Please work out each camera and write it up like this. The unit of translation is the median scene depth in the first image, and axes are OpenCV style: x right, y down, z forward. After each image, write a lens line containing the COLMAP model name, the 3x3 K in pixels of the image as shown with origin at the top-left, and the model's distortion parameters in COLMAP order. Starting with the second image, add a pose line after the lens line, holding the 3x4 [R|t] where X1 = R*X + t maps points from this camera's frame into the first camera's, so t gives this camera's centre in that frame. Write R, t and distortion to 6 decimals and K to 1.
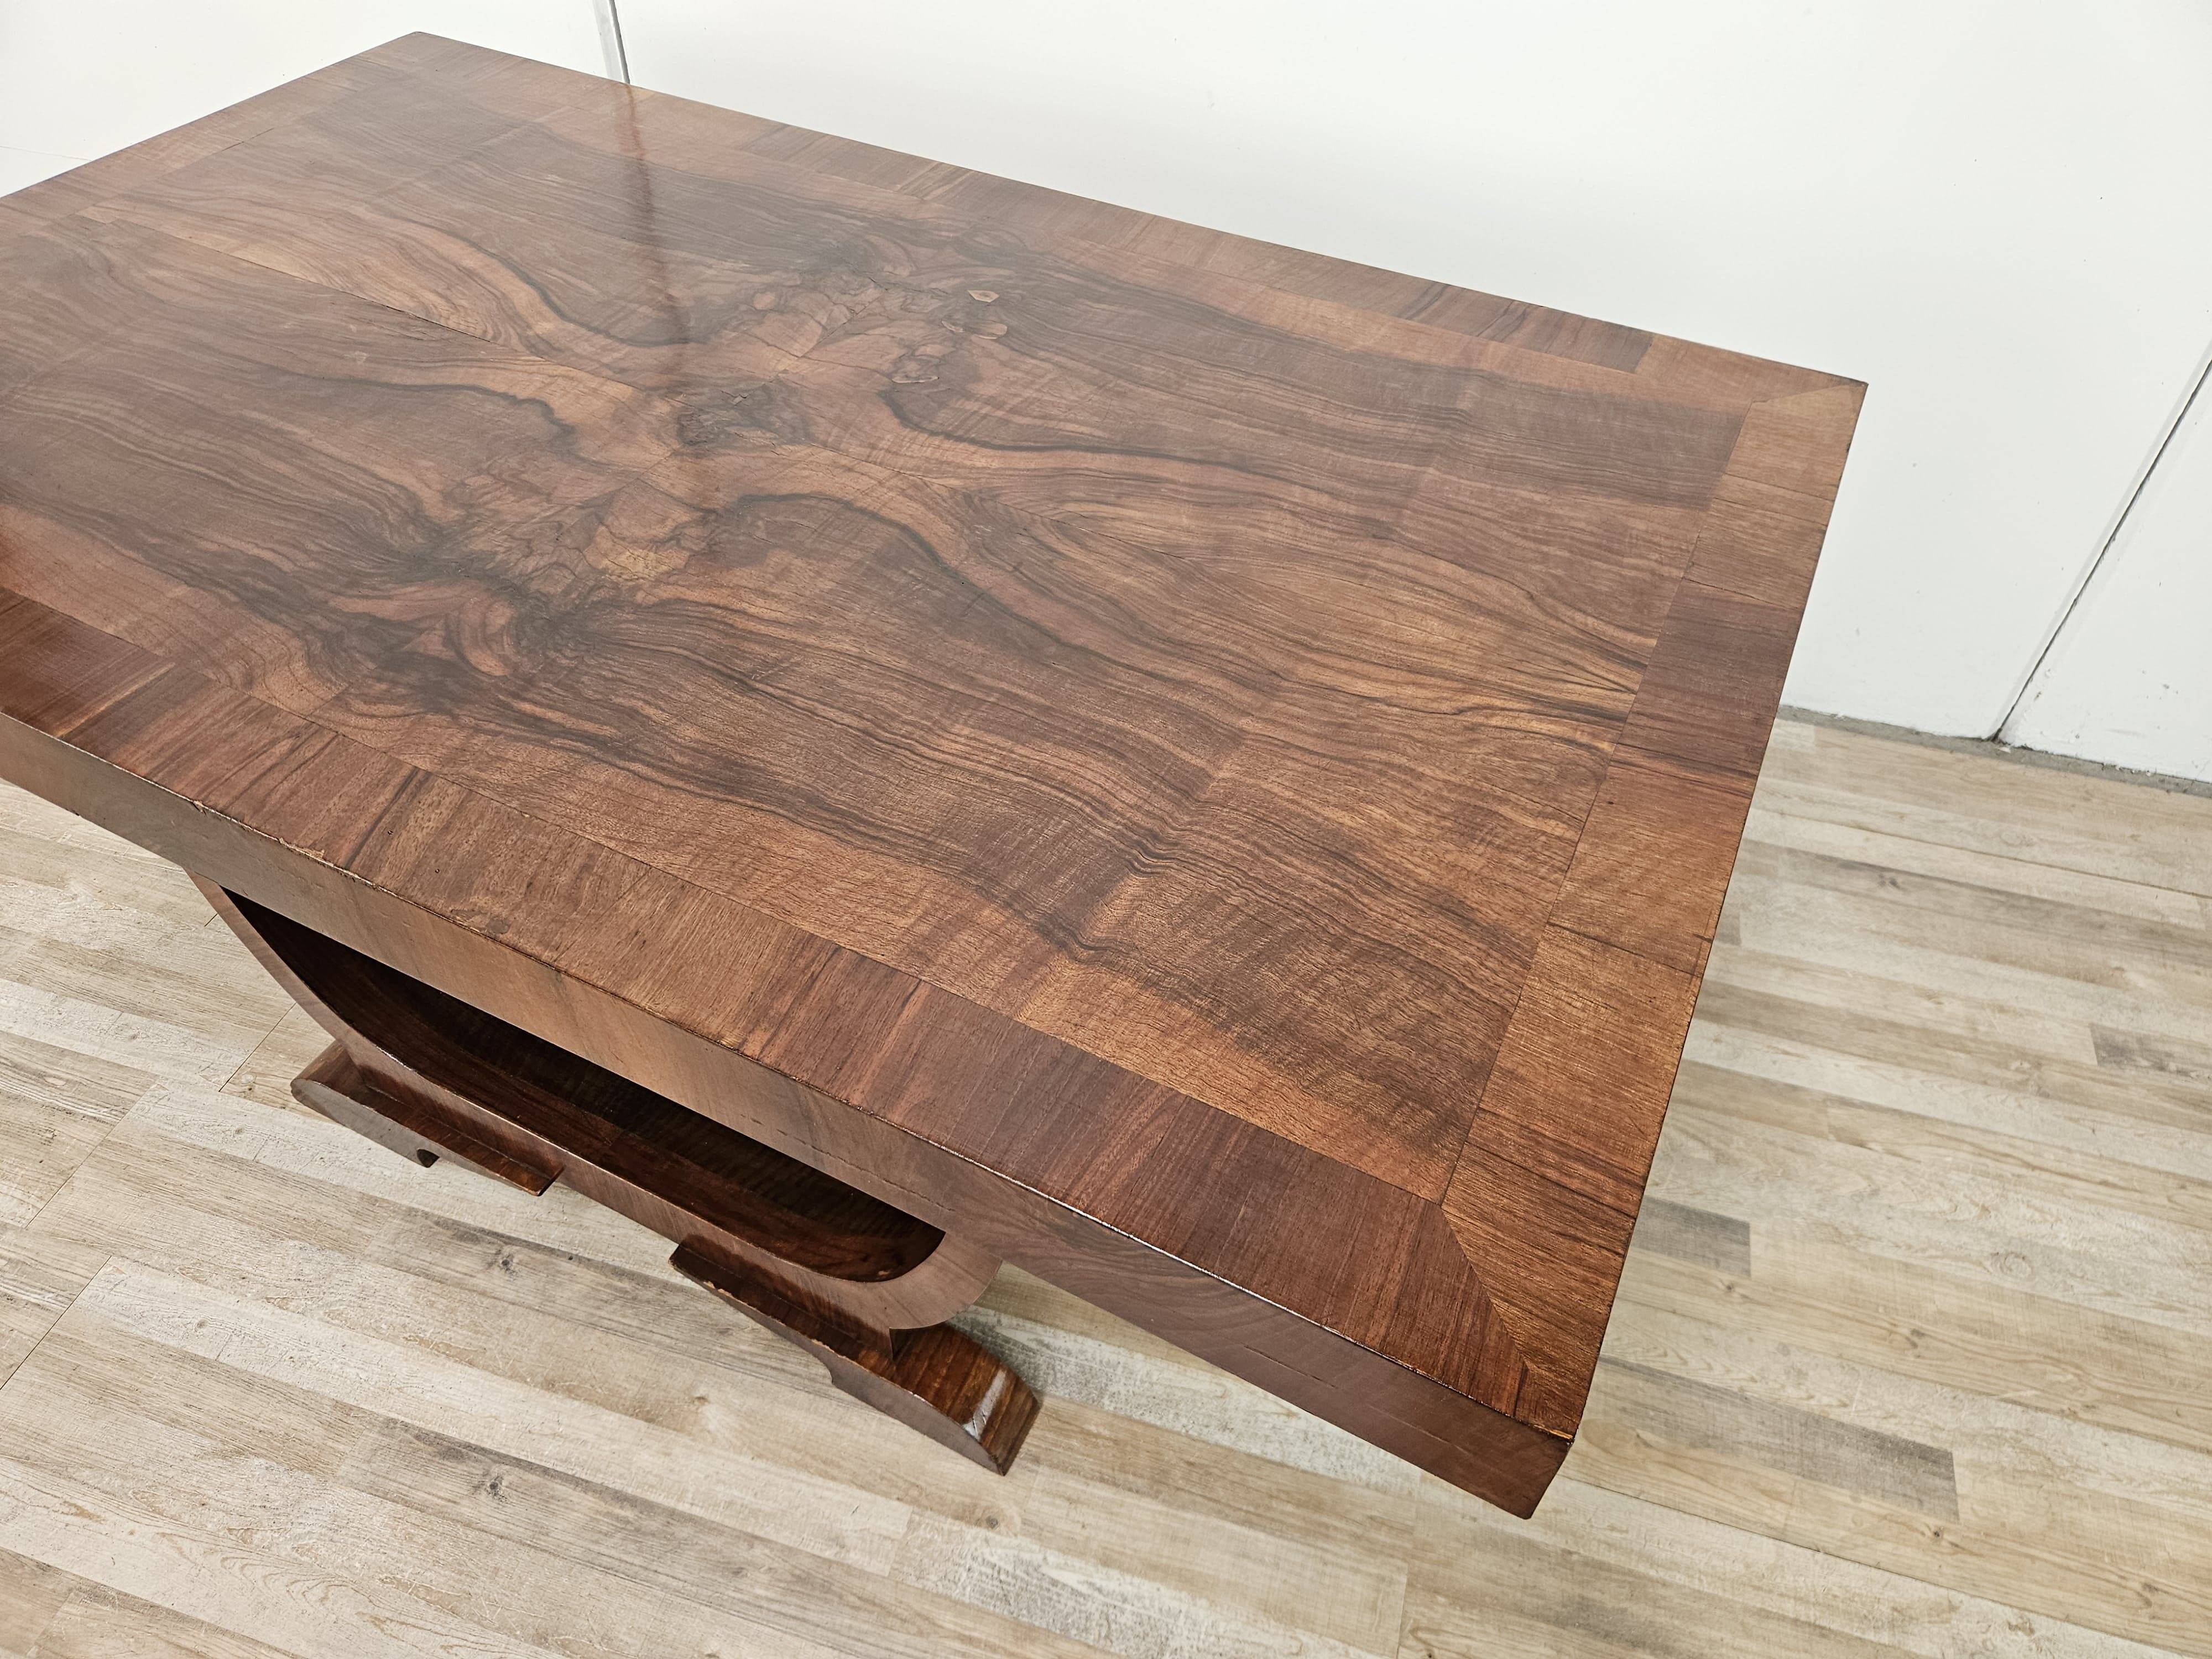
lens RADIAL K [[1481.3, 0, 1107.4], [0, 1481.3, 815.9], [0, 0, 1]] dist [0.058140, -0.059660]
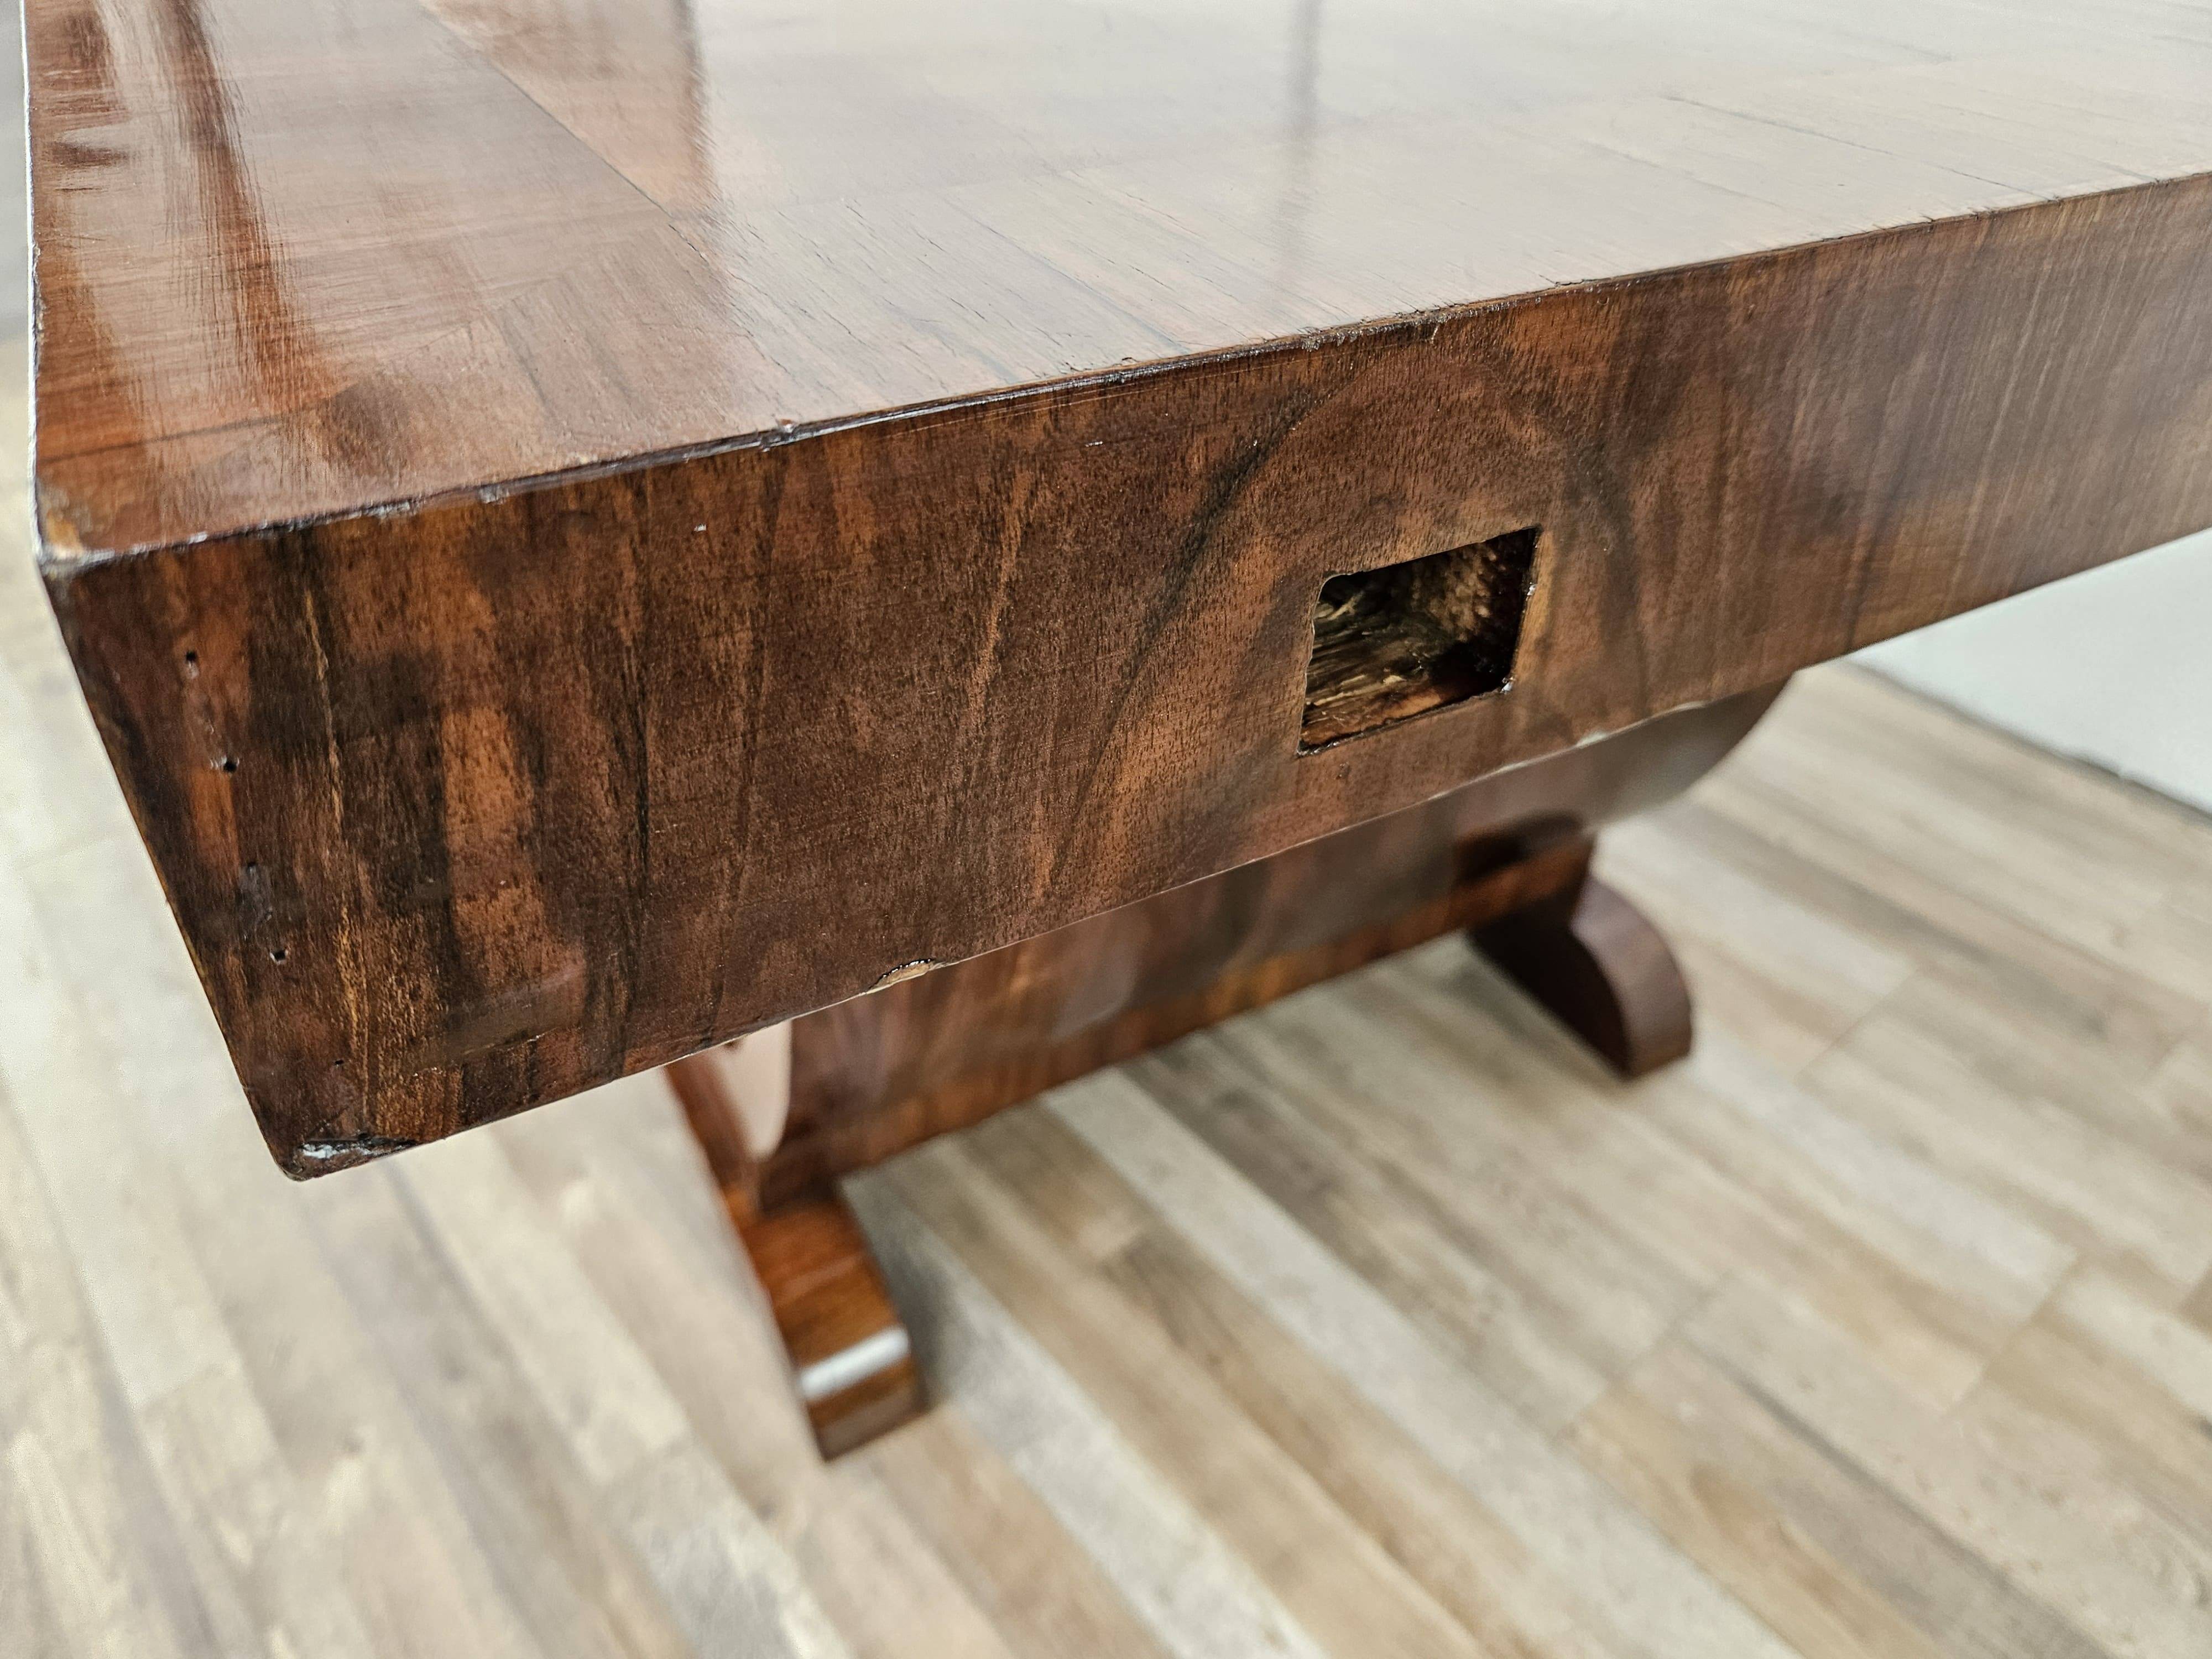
lens RADIAL K [[1537.1, 0, 1100.5], [0, 1537.1, 853.6], [0, 0, 1]] dist [0.013431, -0.034906]
pose [[0.829108, 0.328486, -0.452413, 0.286104], [-0.391495, 0.918802, -0.050347, 0.222447], [0.399140, 0.218860, 0.890386, 0.476789]]
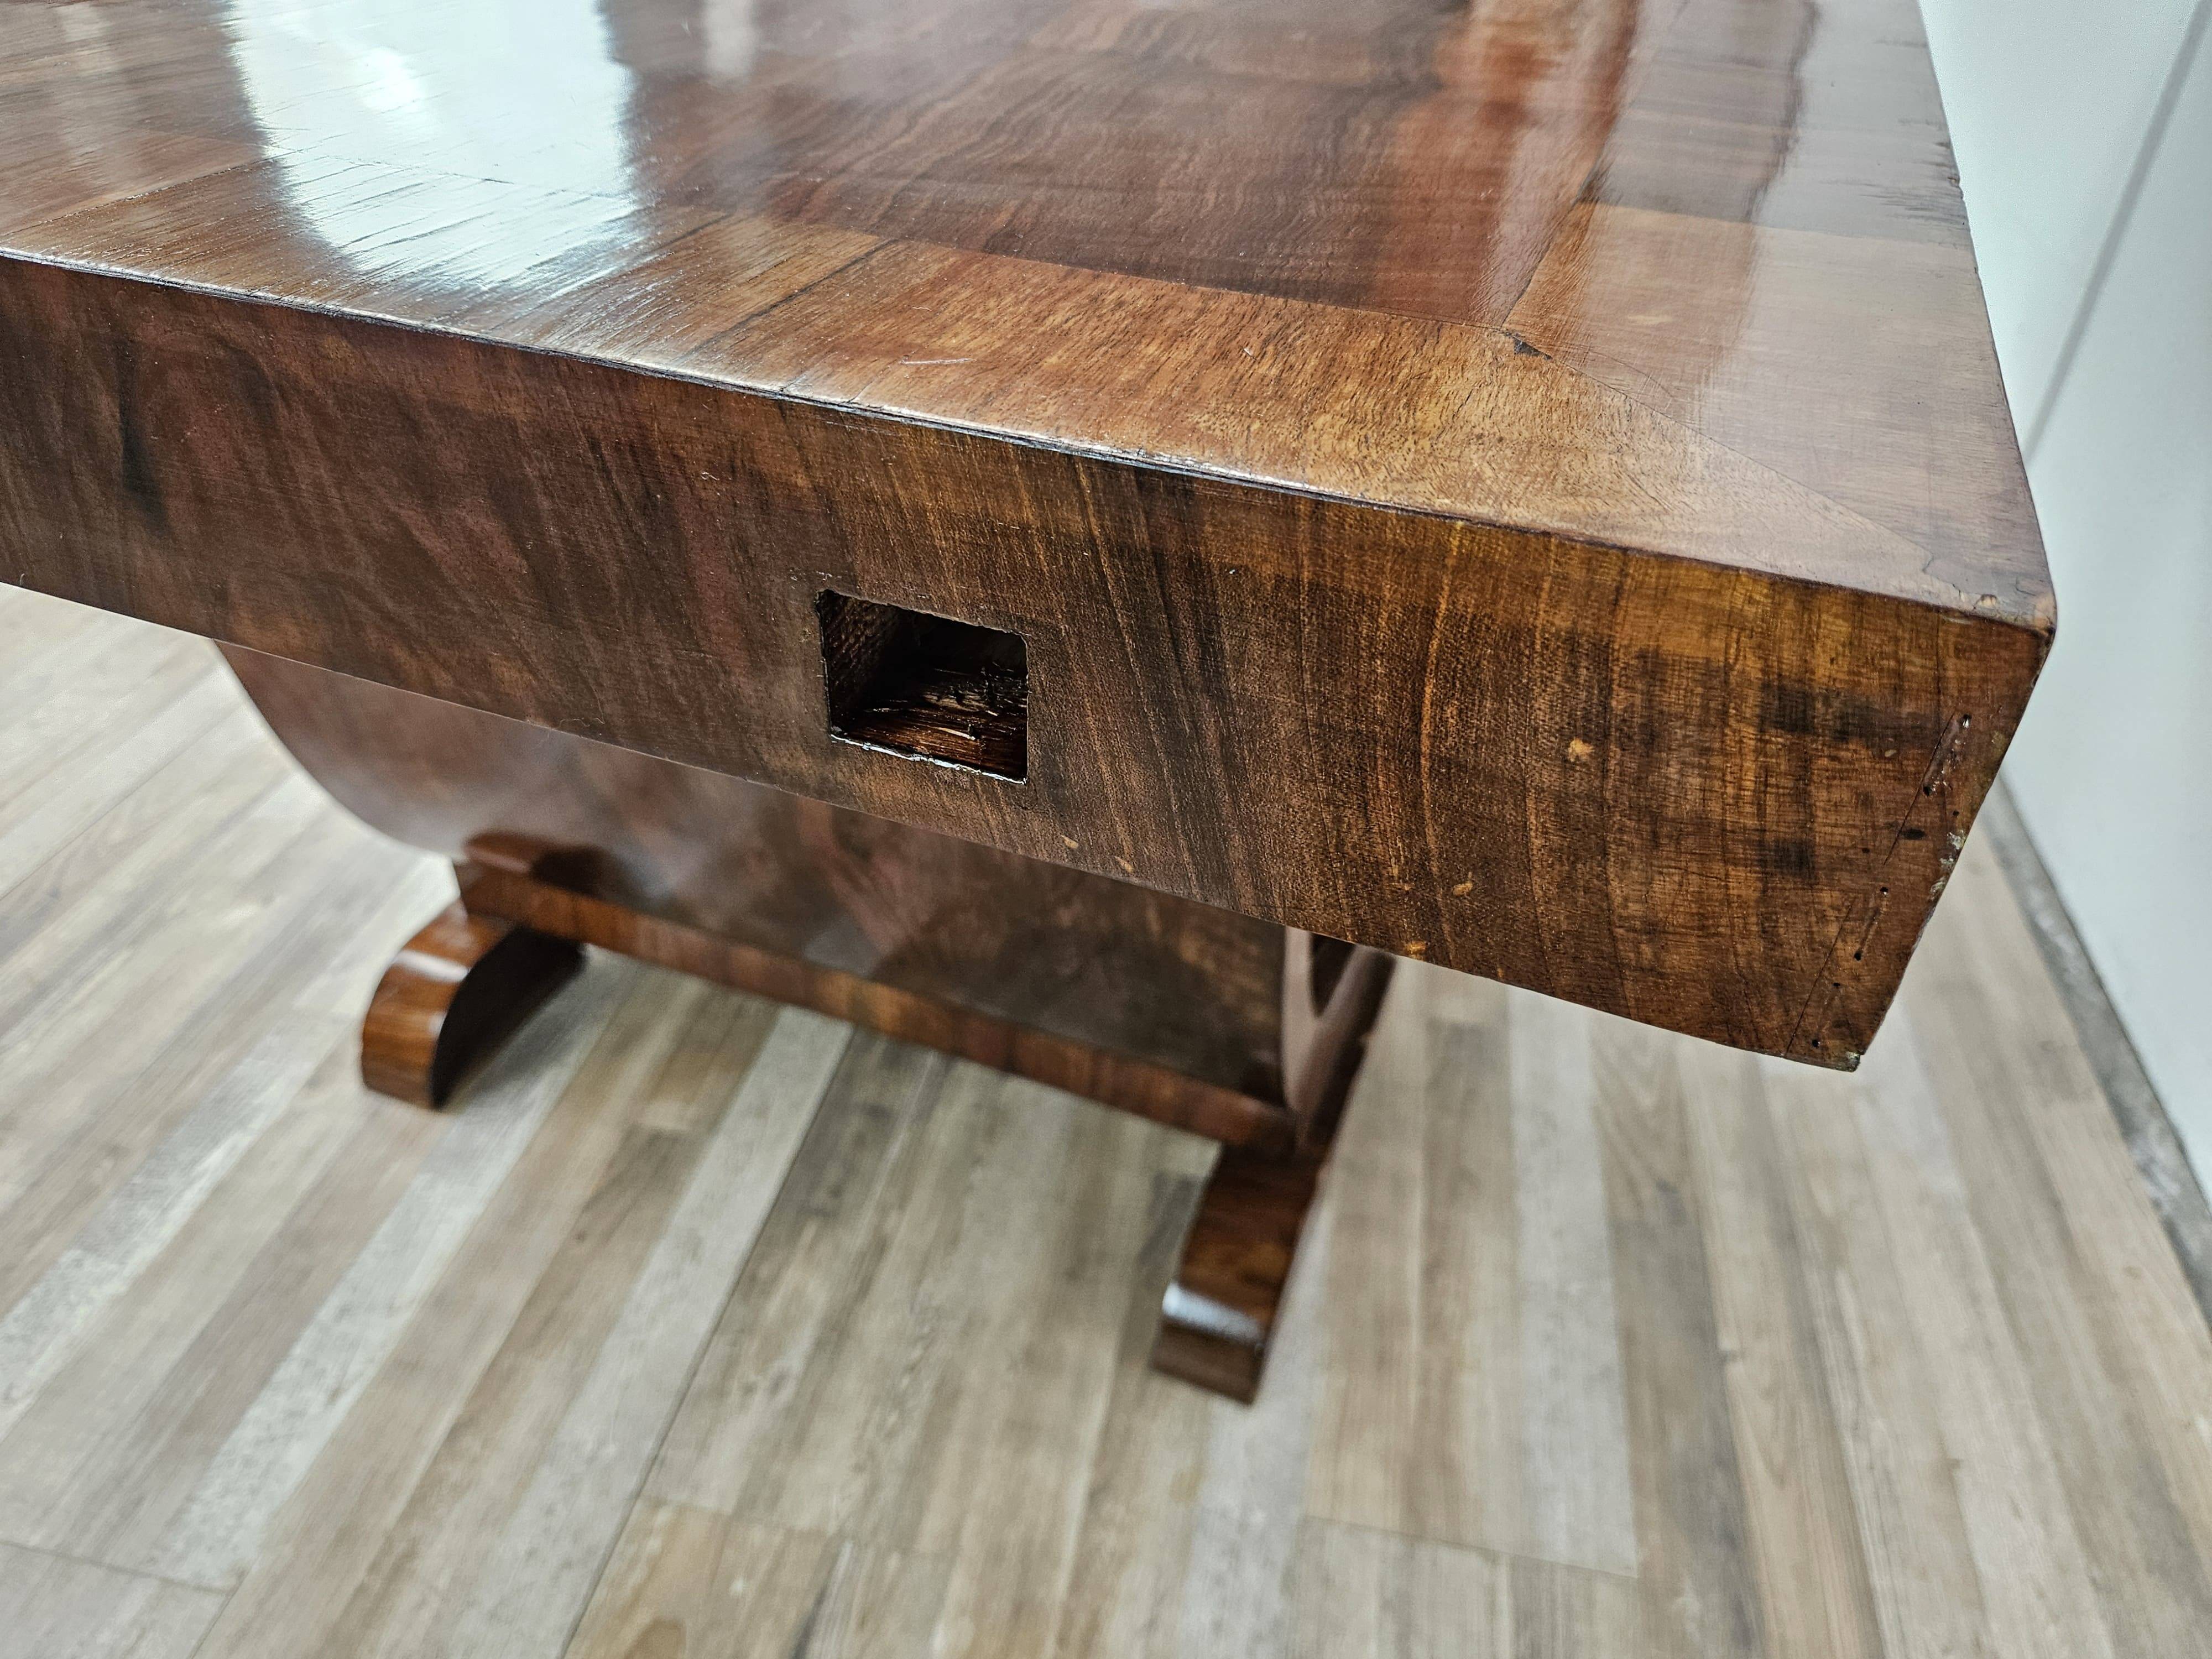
lens RADIAL K [[1549.7, 0, 1103.0], [0, 1549.7, 817.3], [0, 0, 1]] dist [0.014951, -0.023875]
pose [[0.085132, 0.571971, -0.815844, 0.696184], [-0.717121, 0.603637, 0.348367, -0.294513], [0.691729, 0.555402, 0.461562, 0.949867]]
